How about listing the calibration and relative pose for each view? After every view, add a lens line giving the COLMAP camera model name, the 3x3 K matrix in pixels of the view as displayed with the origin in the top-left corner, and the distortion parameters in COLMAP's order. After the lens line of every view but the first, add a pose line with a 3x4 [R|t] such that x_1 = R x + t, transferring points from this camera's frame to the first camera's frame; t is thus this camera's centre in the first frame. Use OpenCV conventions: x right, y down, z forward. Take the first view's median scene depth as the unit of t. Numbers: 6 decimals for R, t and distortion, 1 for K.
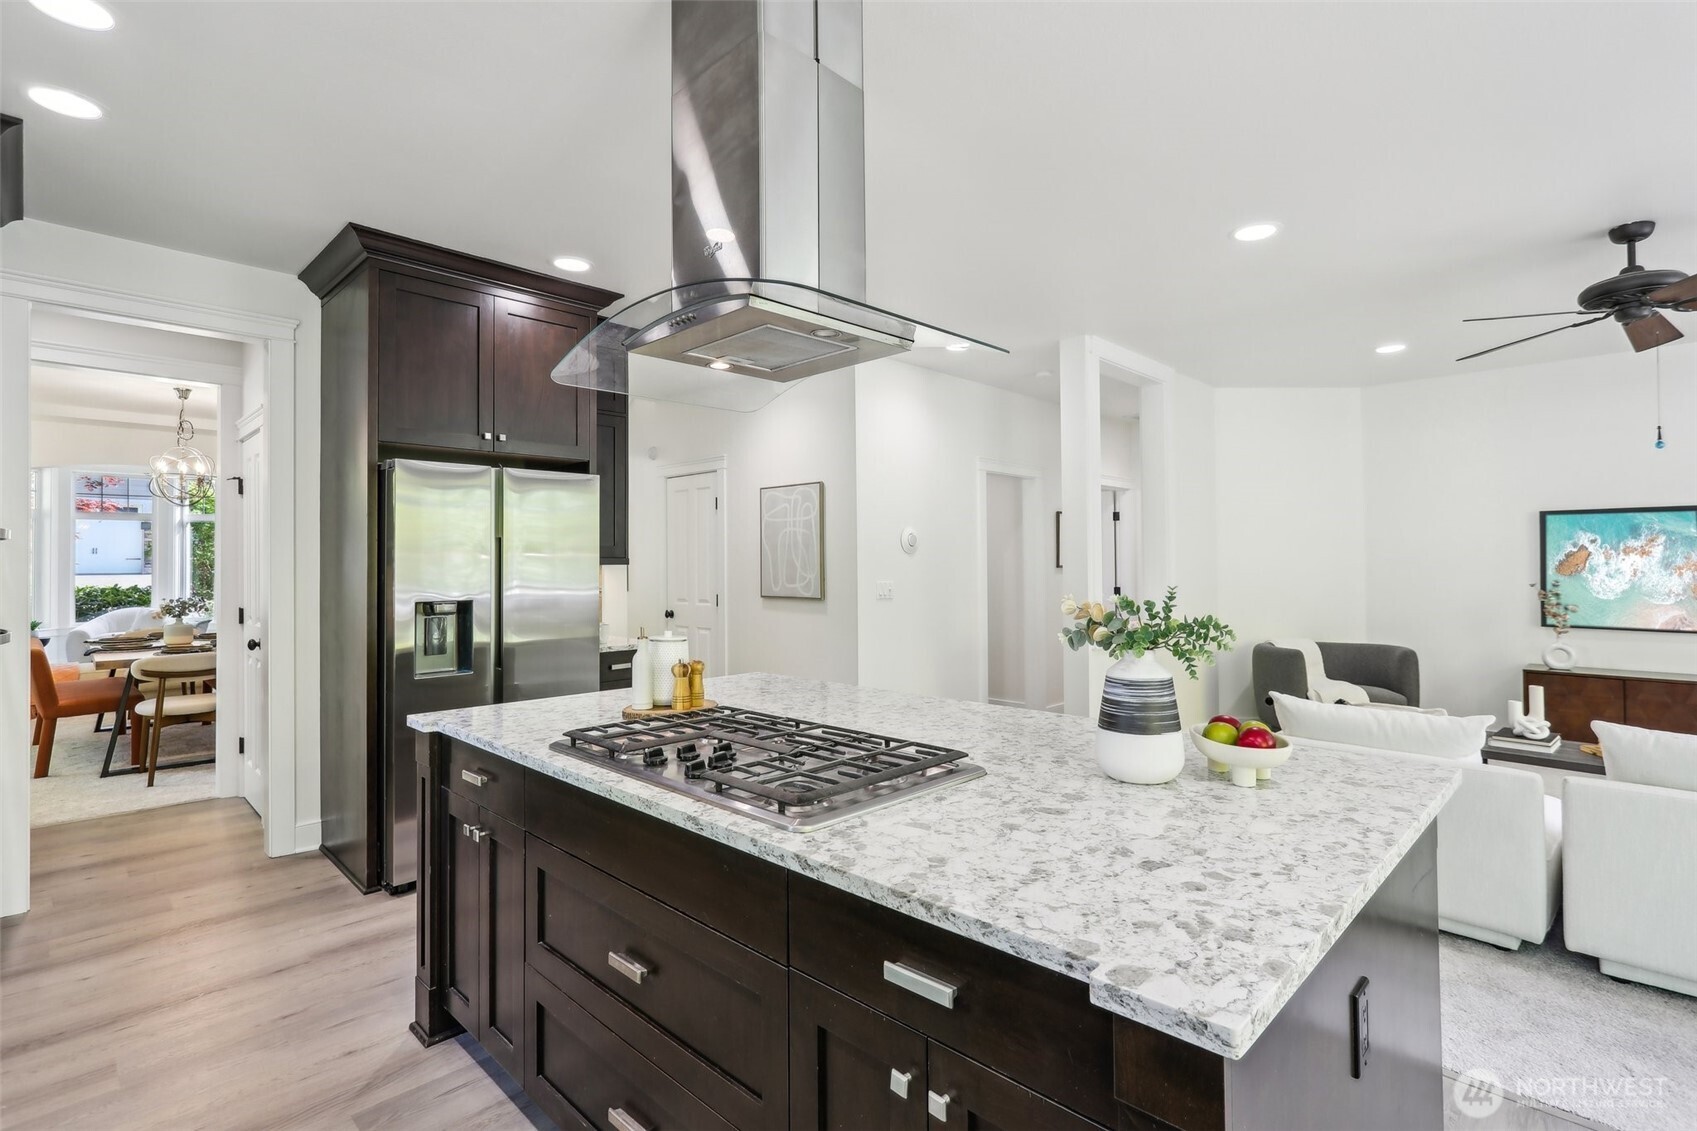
lens RADIAL K [[801.9, 0, 850.3], [0, 801.9, 558.9], [0, 0, 1]] dist [-0.004585, 0.003797]
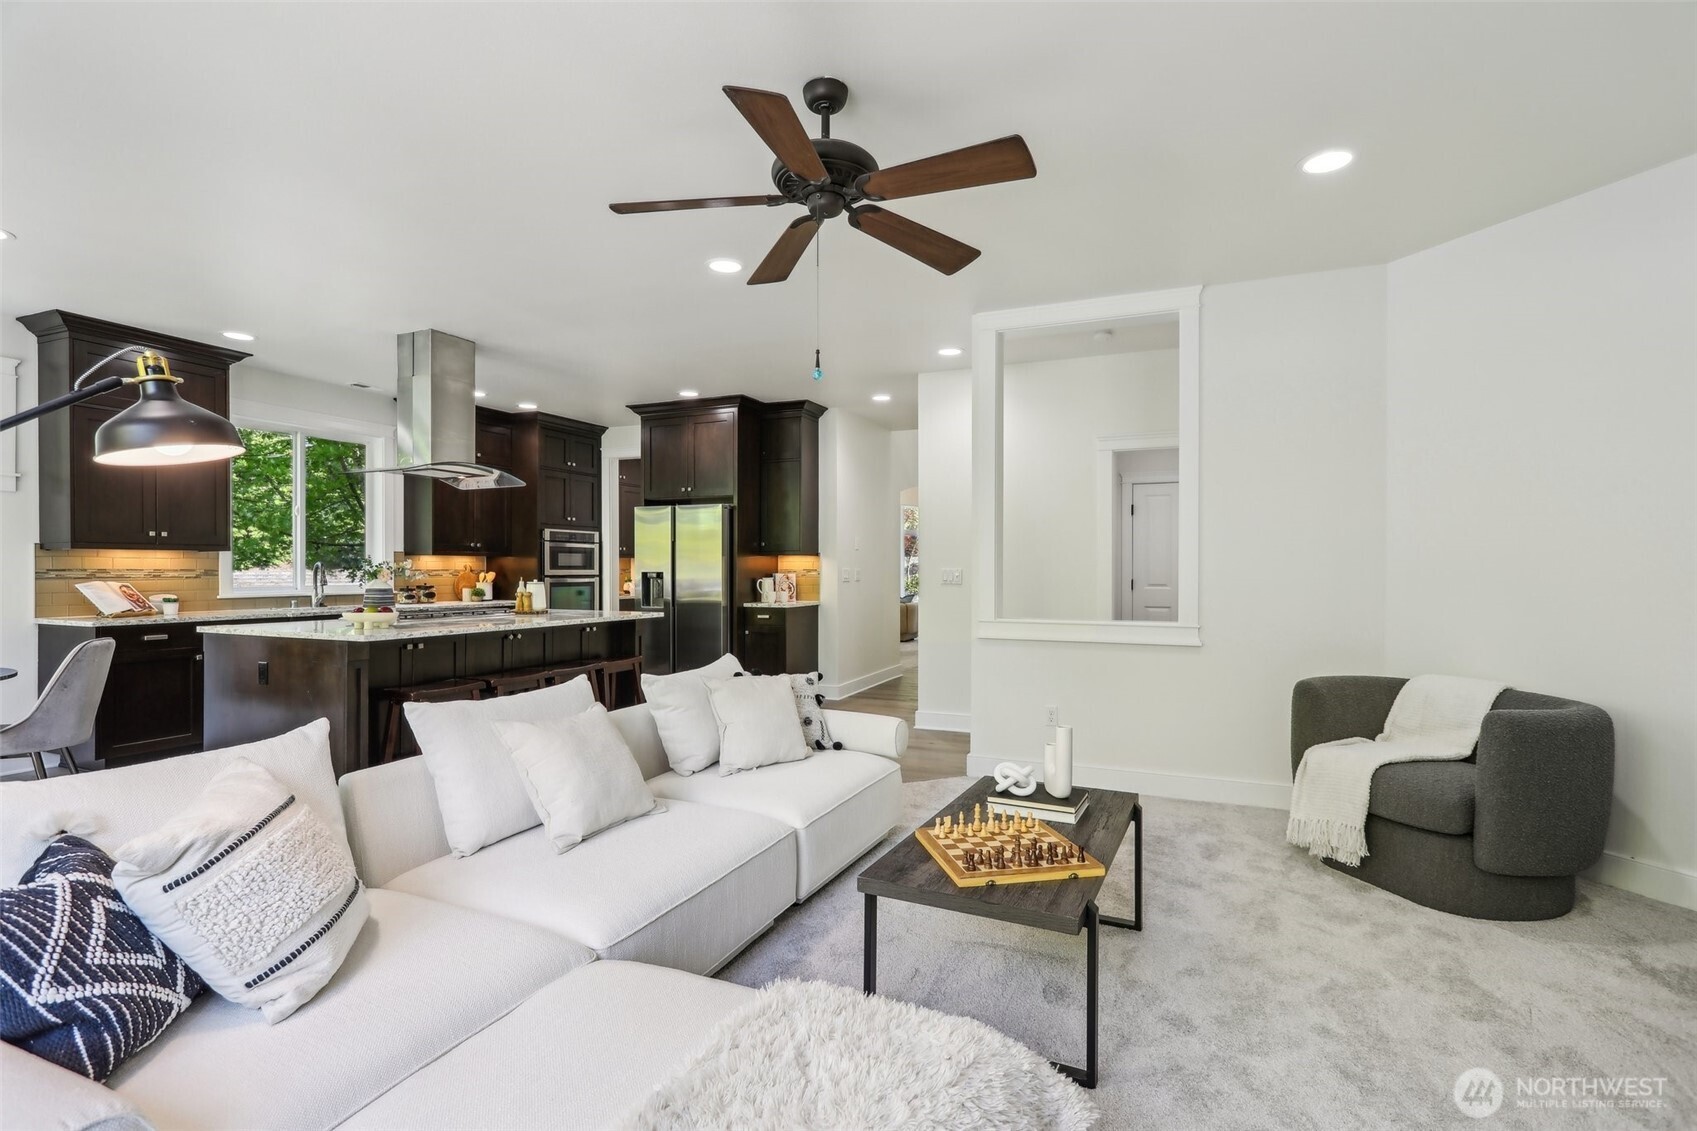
lens RADIAL K [[801.9, 0, 847.7], [0, 801.9, 572.9], [0, 0, 1]] dist [-0.004585, 0.003797]
pose [[0.363913, 0.008158, -0.931397, 4.461696], [0.003891, 0.999940, 0.010279, 0.095994], [0.931425, -0.007364, 0.363859, 1.915852]]
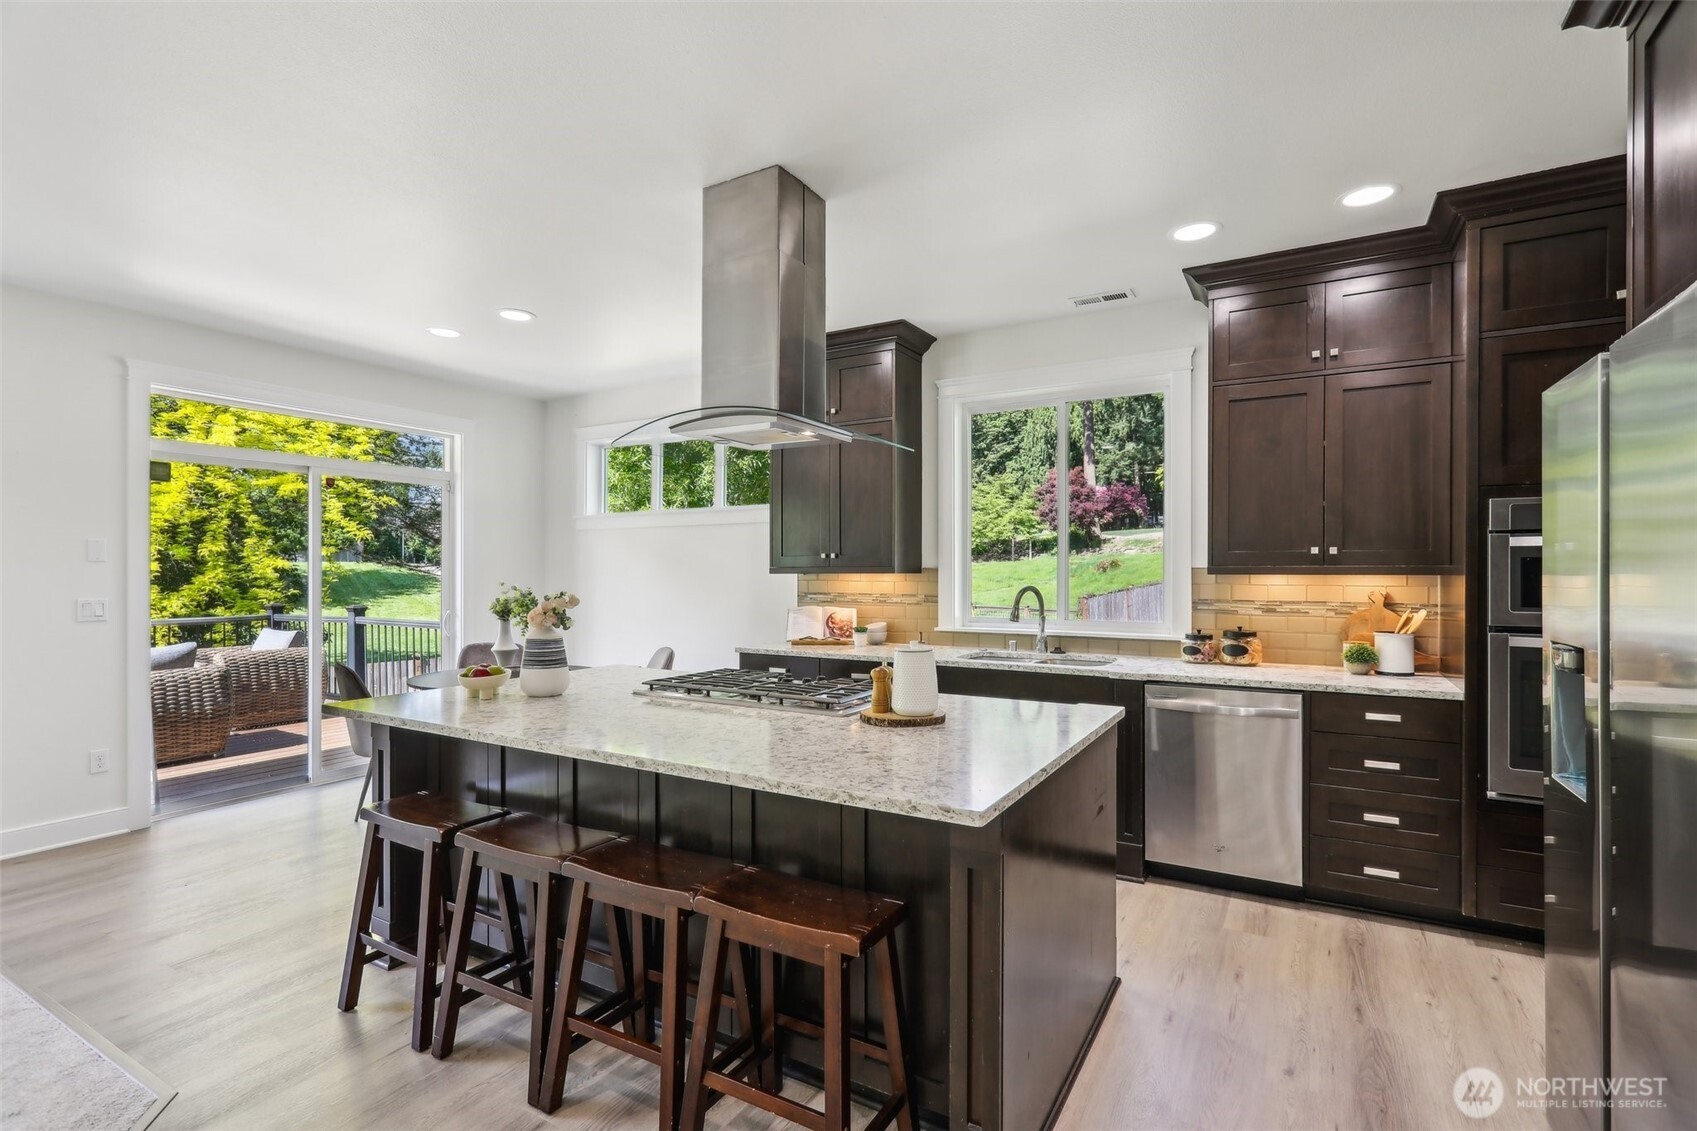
lens RADIAL K [[801.9, 0, 840.9], [0, 801.9, 569.9], [0, 0, 1]] dist [-0.004585, 0.003797]
pose [[-0.967252, -0.003037, -0.253799, 0.238864], [0.000713, 0.999892, -0.014681, 0.046152], [0.253816, -0.014382, -0.967146, 3.748141]]
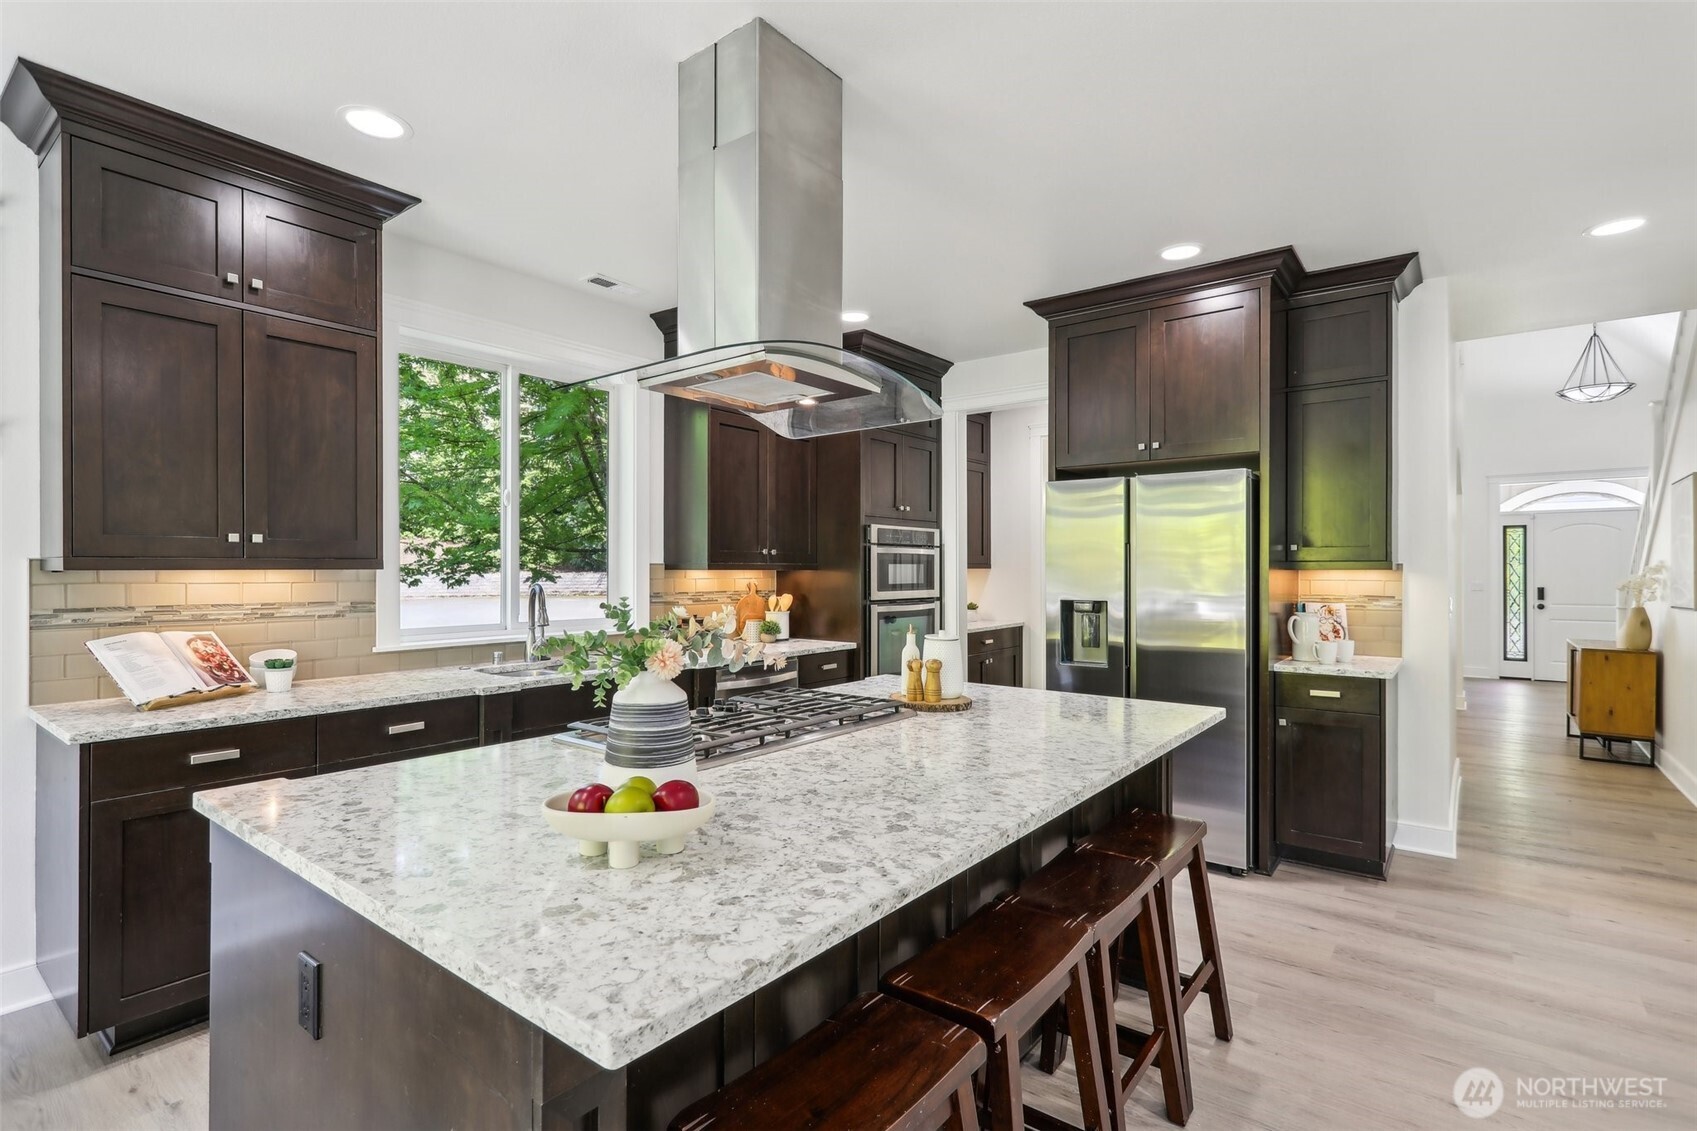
lens RADIAL K [[801.9, 0, 843.3], [0, 801.9, 570.1], [0, 0, 1]] dist [-0.004585, 0.003797]
pose [[0.117849, 0.004916, -0.993019, 1.598017], [0.005036, 0.999972, 0.005548, 0.003534], [0.993019, -0.005655, 0.117821, 1.417581]]
